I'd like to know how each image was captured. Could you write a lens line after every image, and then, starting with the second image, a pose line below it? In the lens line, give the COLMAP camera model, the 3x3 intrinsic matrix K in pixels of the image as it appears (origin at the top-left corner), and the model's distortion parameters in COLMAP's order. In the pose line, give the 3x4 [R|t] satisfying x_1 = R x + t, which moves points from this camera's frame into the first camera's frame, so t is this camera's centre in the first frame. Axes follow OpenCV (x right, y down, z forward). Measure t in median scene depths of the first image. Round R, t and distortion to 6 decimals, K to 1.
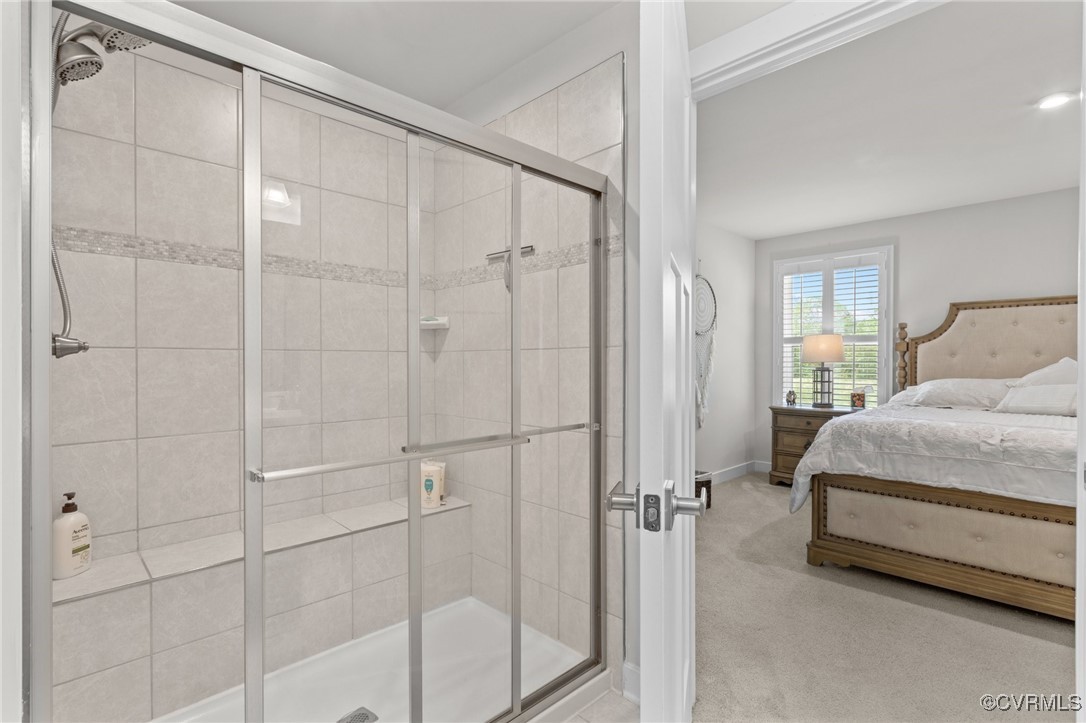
lens RADIAL K [[521.5, 0, 541.2], [0, 521.5, 364.0], [0, 0, 1]] dist [-0.020559, -0.001236]
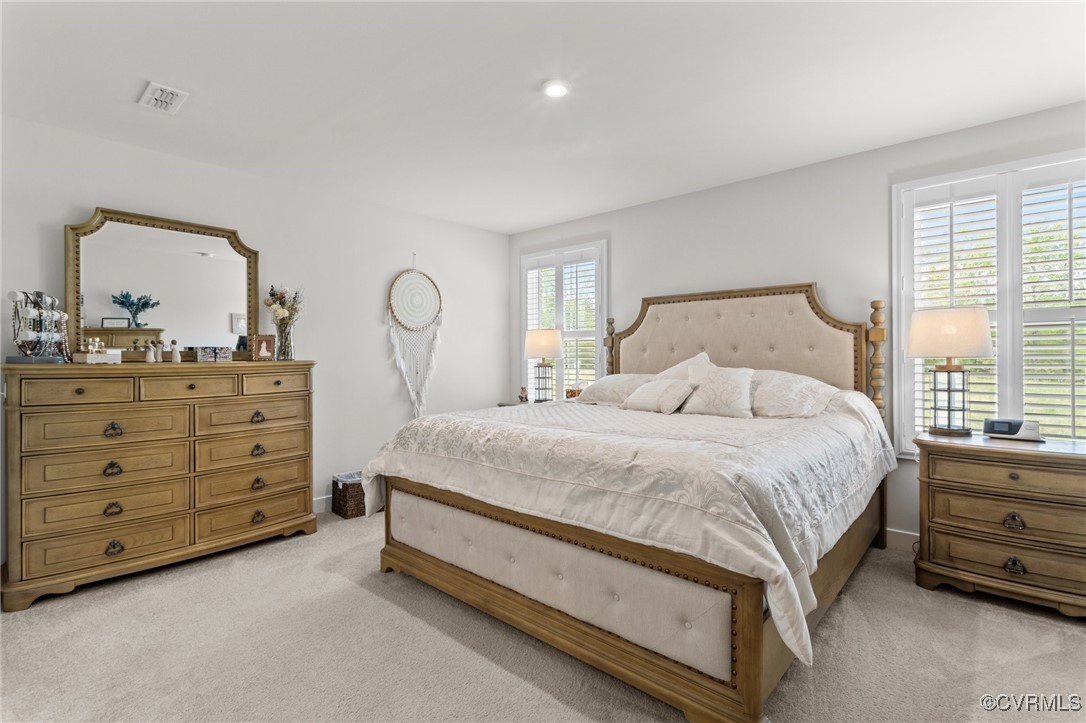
lens RADIAL K [[521.5, 0, 542.7], [0, 521.5, 356.7], [0, 0, 1]] dist [-0.020559, -0.001236]
pose [[0.996203, -0.005465, 0.086888, 0.492722], [0.005951, 0.999968, -0.005329, -0.000371], [-0.086856, 0.005826, 0.996204, 0.012512]]
